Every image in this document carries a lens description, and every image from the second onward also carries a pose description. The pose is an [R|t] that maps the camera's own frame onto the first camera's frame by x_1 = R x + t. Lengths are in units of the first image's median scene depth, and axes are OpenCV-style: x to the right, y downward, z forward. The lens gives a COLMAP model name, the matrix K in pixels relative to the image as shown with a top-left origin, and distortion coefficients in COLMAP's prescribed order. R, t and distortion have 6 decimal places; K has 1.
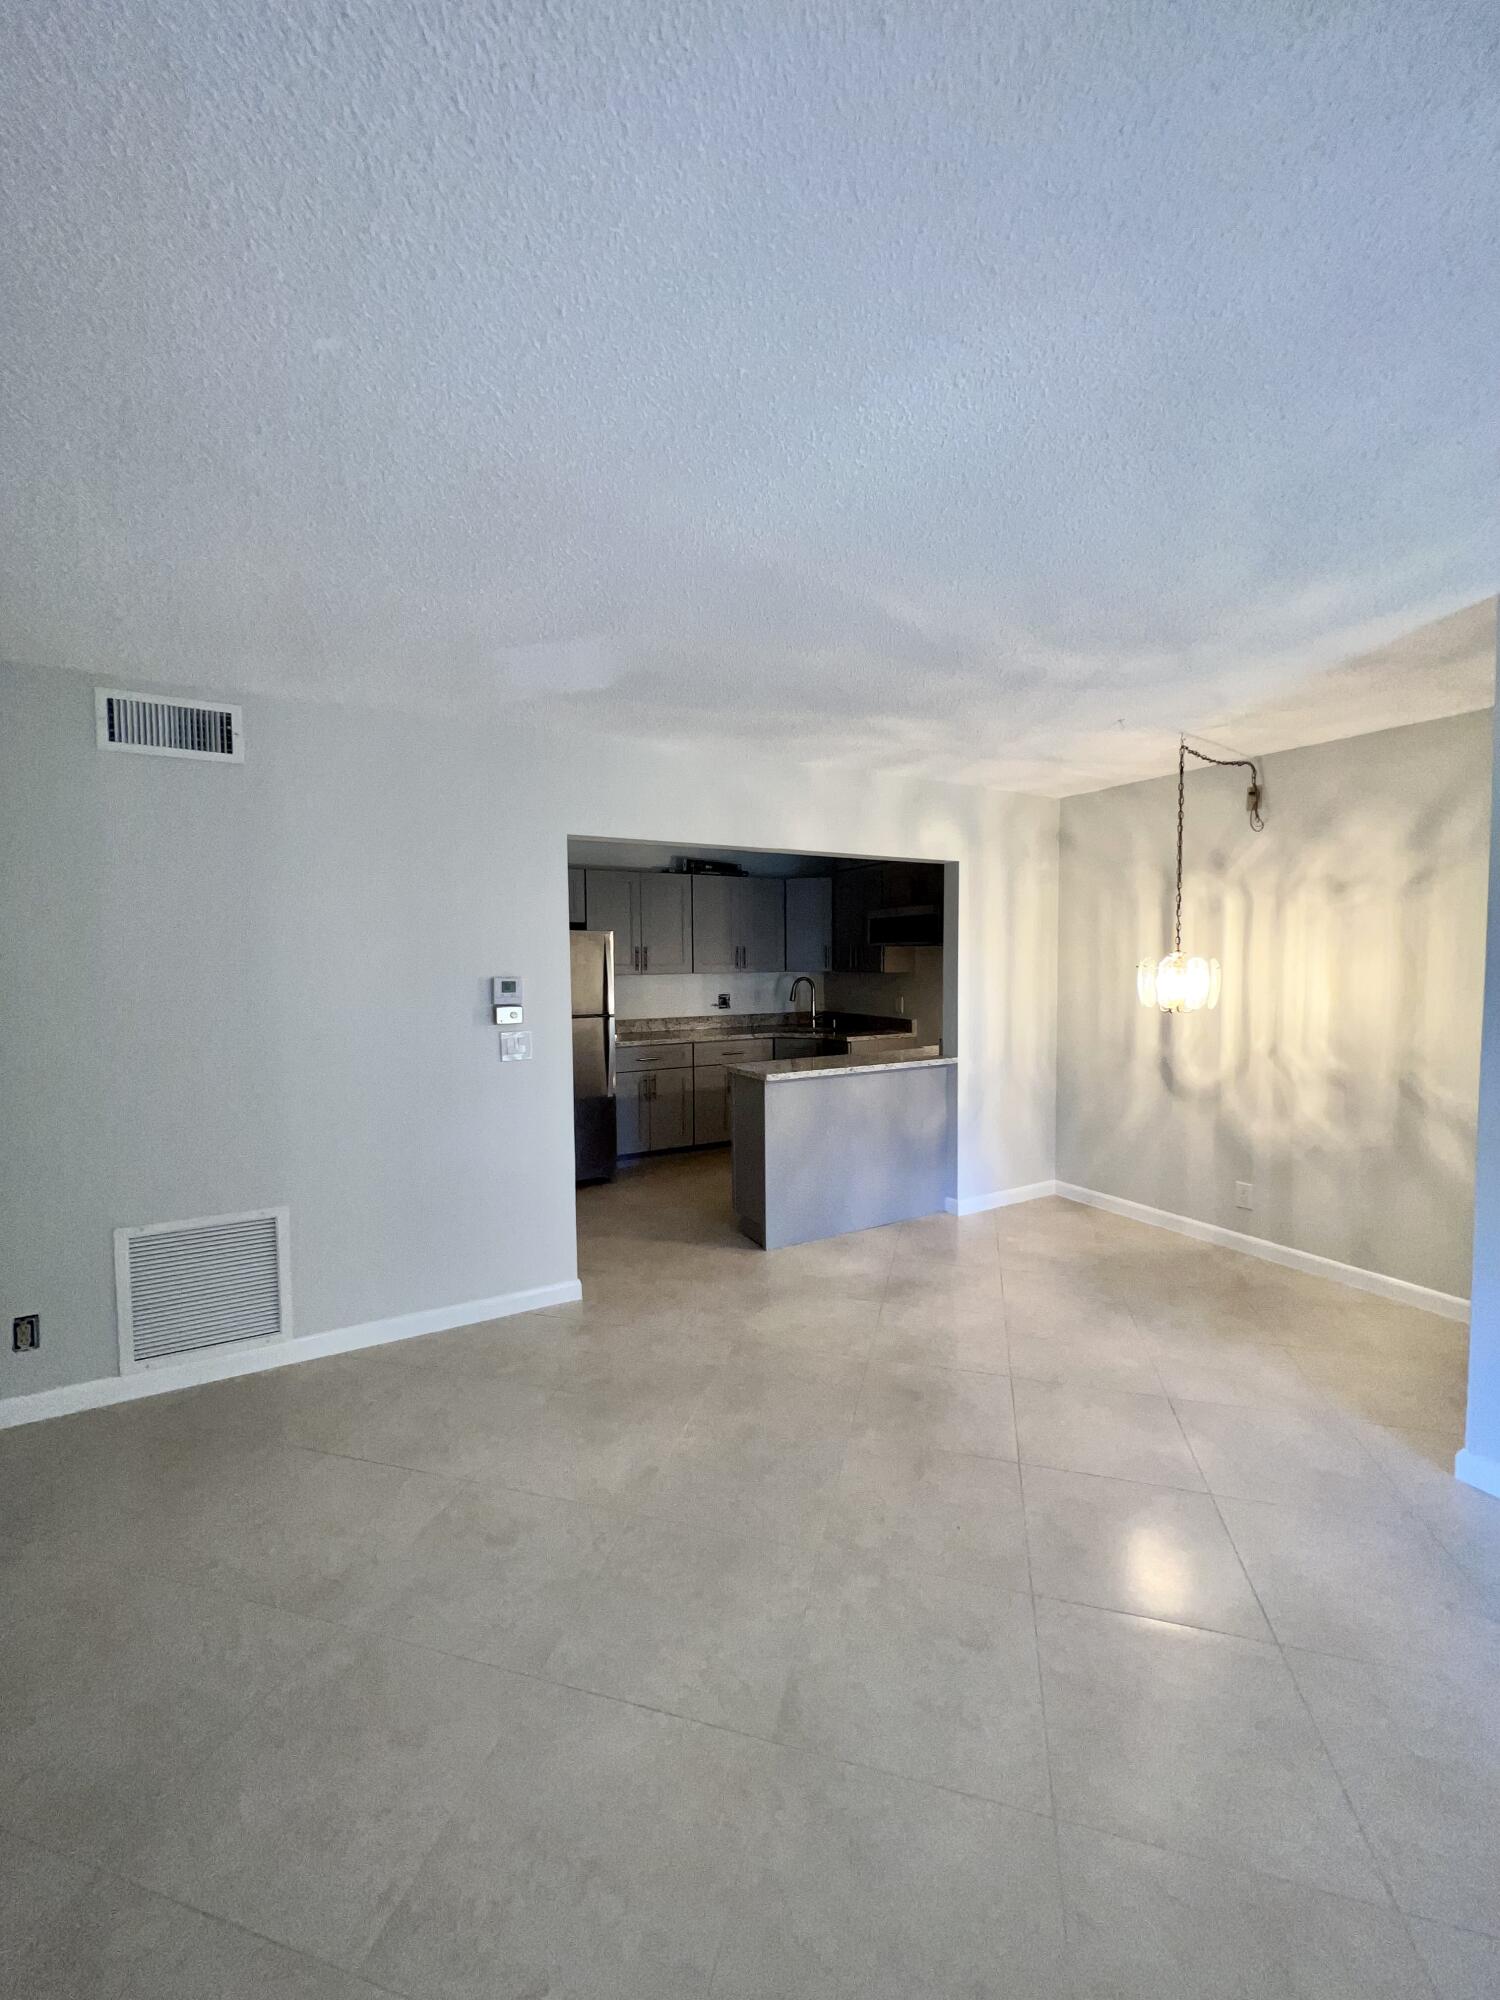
lens RADIAL K [[800.9, 0, 749.7], [0, 800.9, 998.0], [0, 0, 1]] dist [0.002414, -0.000582]
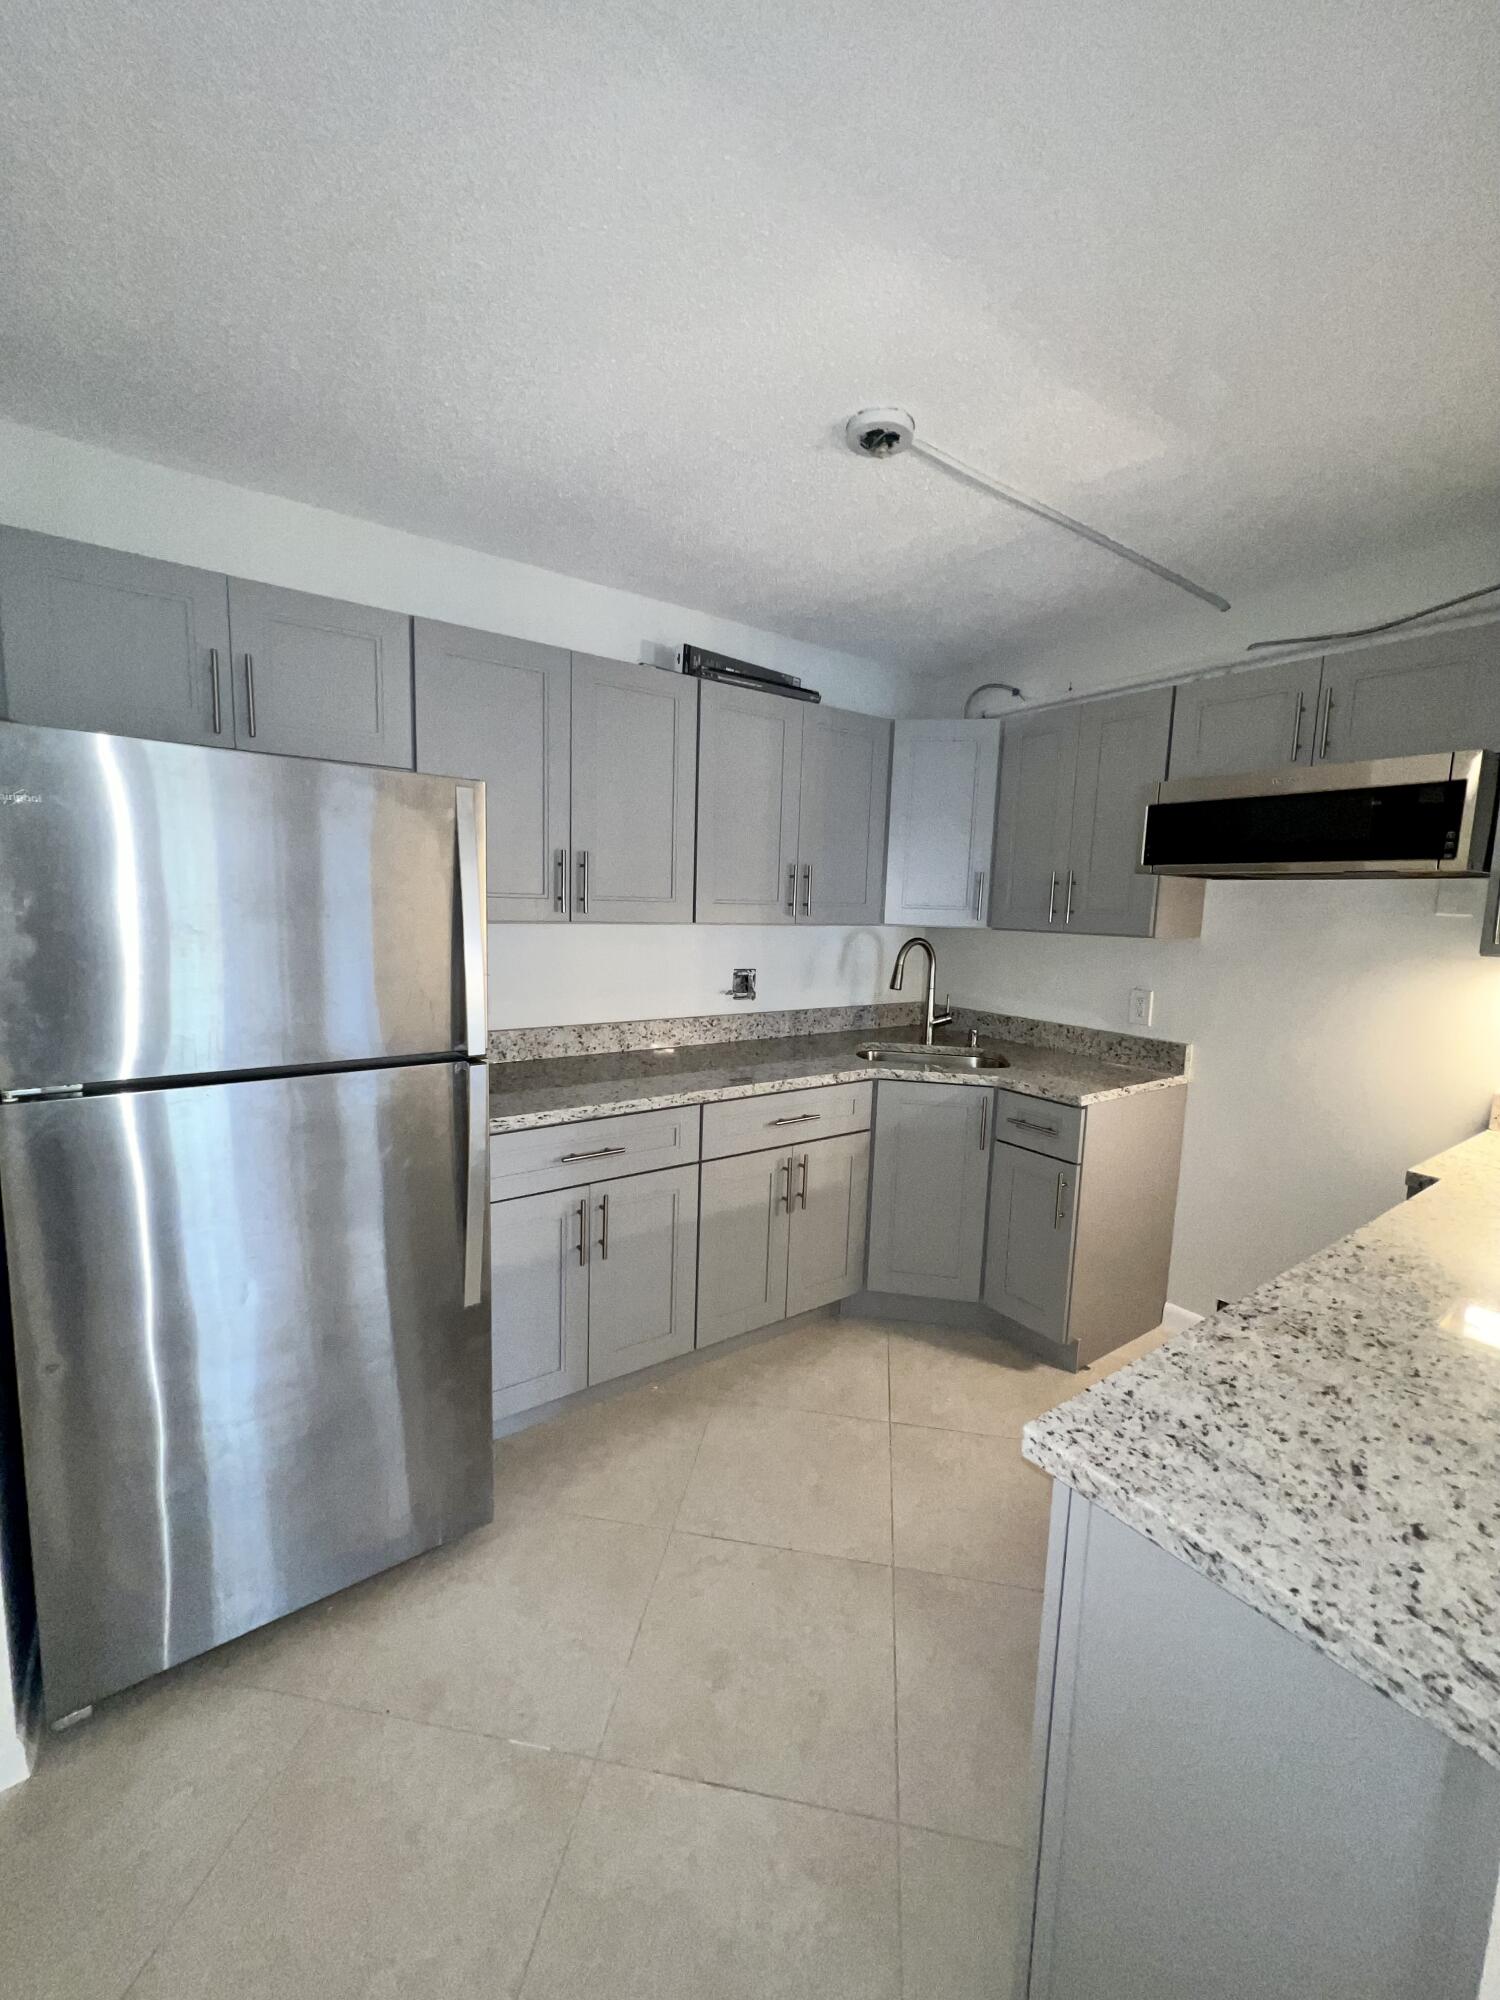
lens RADIAL K [[800.9, 0, 752.3], [0, 800.9, 1005.2], [0, 0, 1]] dist [0.002414, -0.000582]
pose [[0.993390, 0.024661, 0.112109, -0.087325], [-0.033645, 0.996309, 0.078966, -0.022482], [-0.109748, -0.082216, 0.990553, 0.583936]]
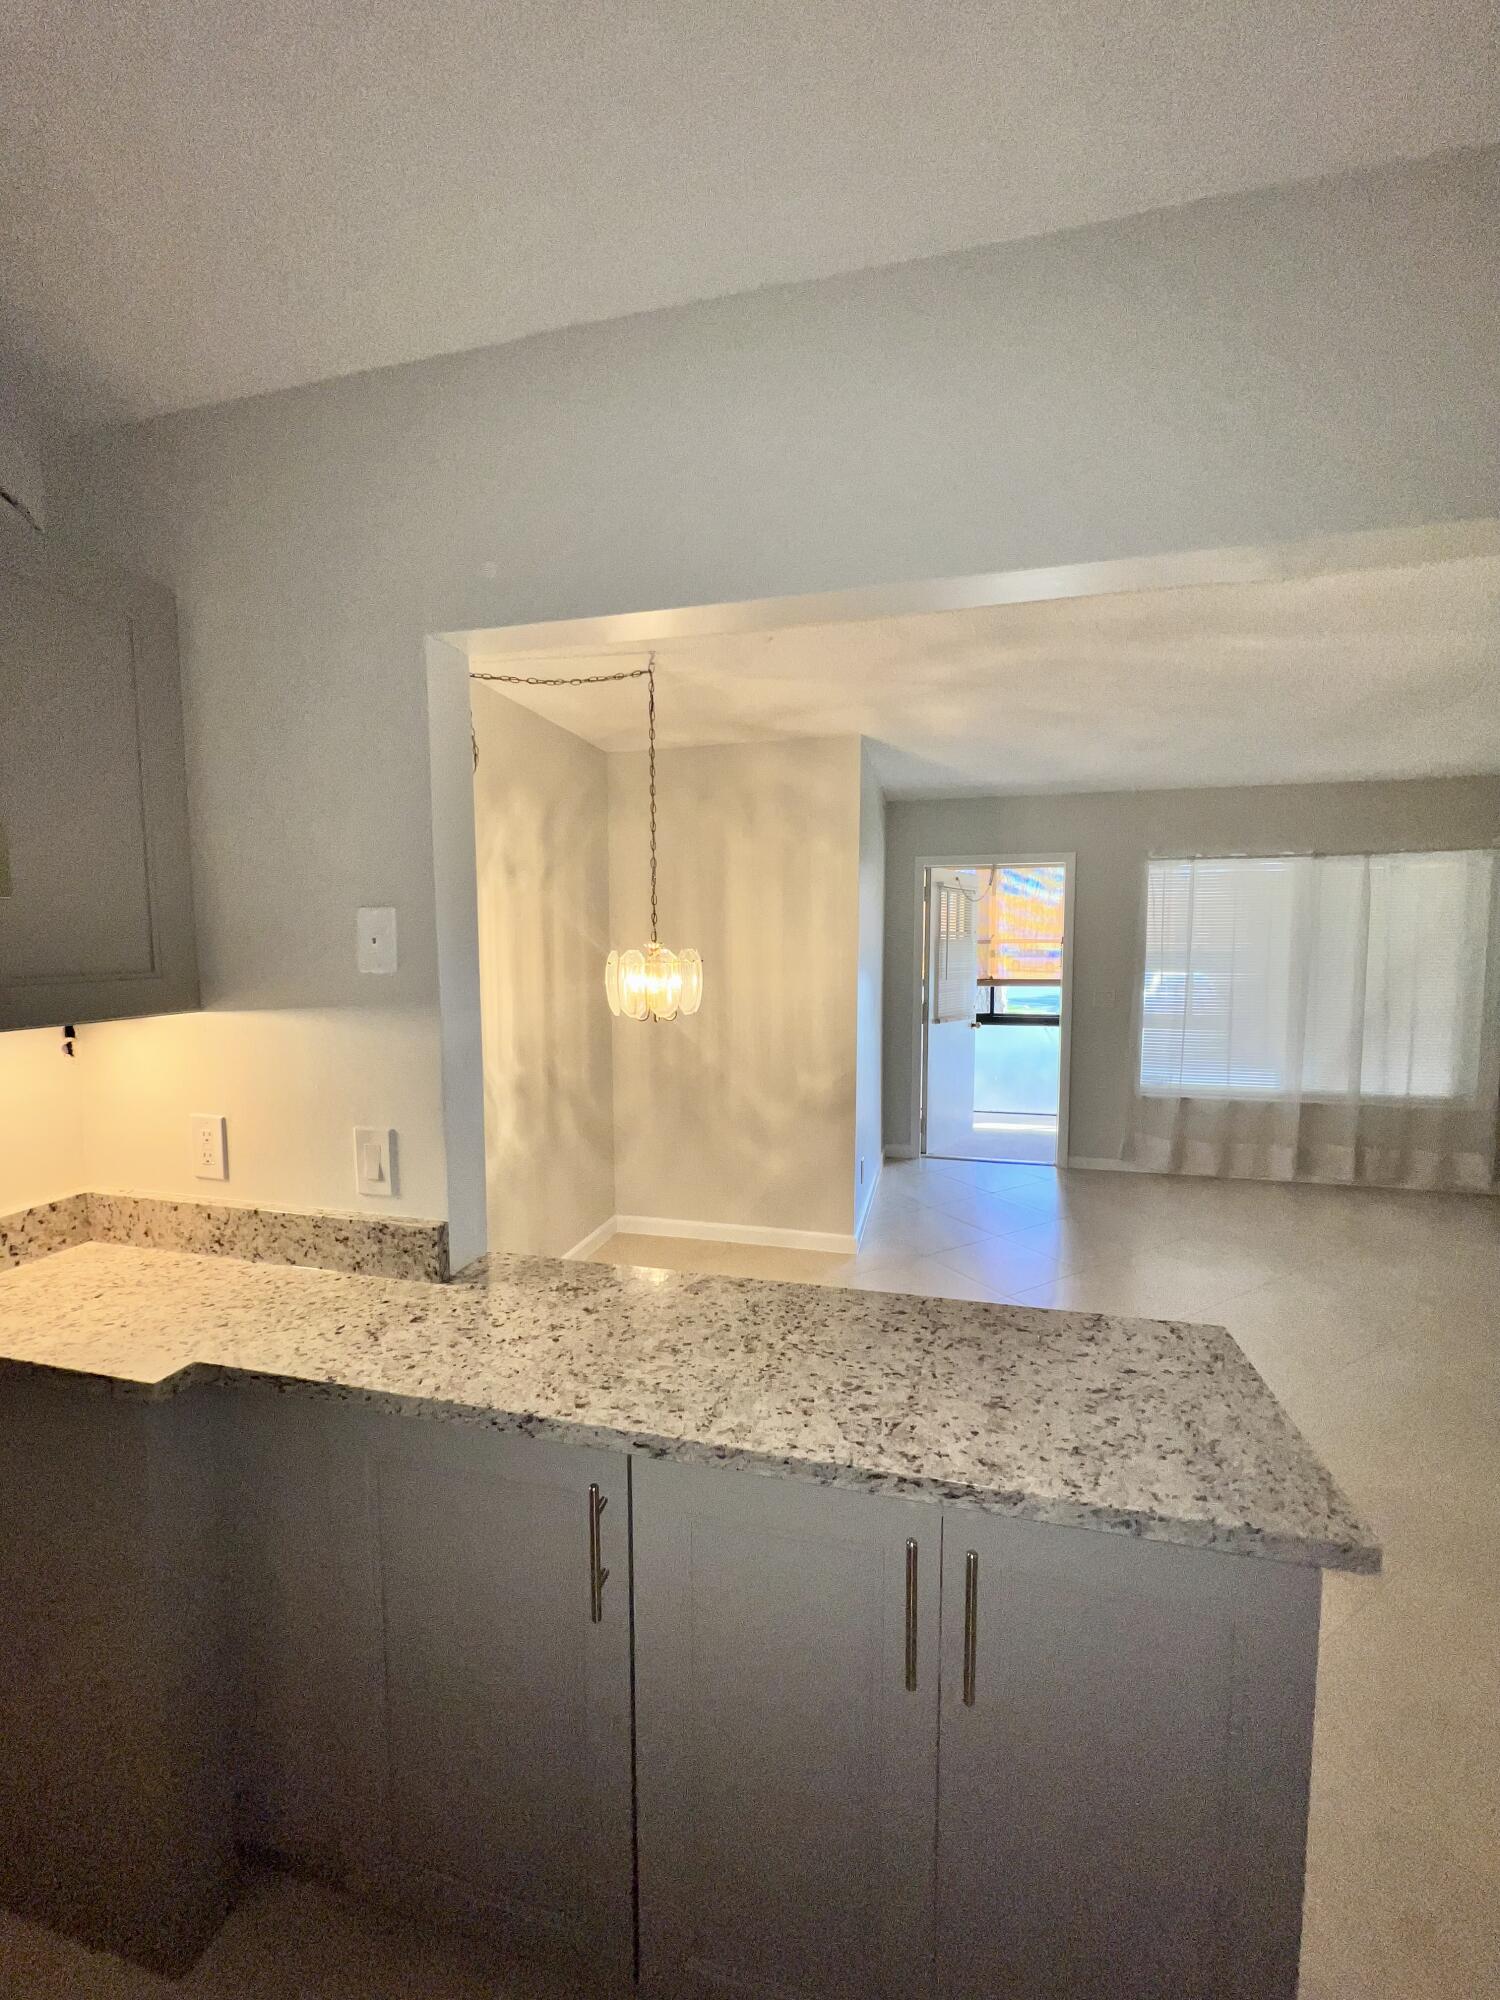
lens RADIAL K [[800.9, 0, 754.5], [0, 800.9, 1003.8], [0, 0, 1]] dist [0.002414, -0.000582]
pose [[-0.725437, -0.047729, 0.686631, -0.035156], [0.038946, 0.993148, 0.110181, -0.045971], [-0.687186, 0.106671, -0.718608, 0.861960]]
